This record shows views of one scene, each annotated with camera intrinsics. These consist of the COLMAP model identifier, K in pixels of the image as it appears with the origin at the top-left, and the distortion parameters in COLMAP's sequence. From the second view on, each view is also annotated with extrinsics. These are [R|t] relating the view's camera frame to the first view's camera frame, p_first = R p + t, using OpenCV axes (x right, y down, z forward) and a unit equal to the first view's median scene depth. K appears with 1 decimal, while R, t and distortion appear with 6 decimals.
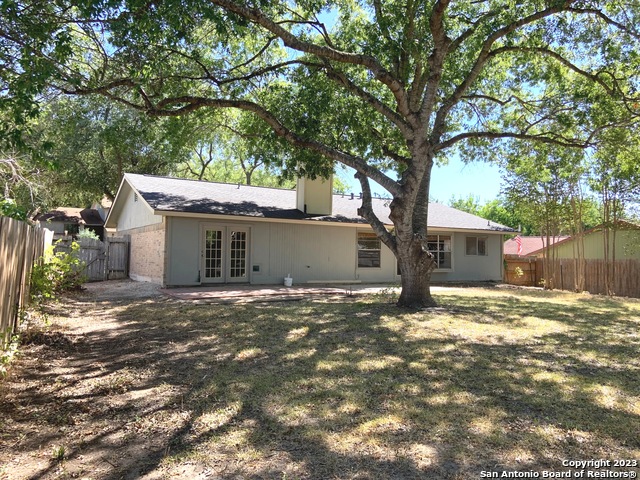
lens RADIAL K [[489.1, 0, 318.6], [0, 489.1, 226.8], [0, 0, 1]] dist [0.128055, -0.157440]
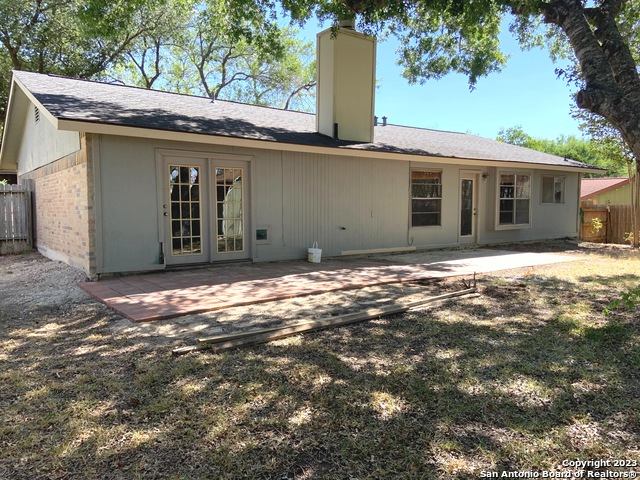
lens RADIAL K [[479.6, 0, 310.4], [0, 479.6, 238.5], [0, 0, 1]] dist [0.127026, -0.154024]
pose [[0.995465, -0.024613, 0.091886, -0.114853], [0.013154, 0.992284, 0.123285, 0.020084], [-0.094212, -0.121517, 0.988108, 0.417281]]
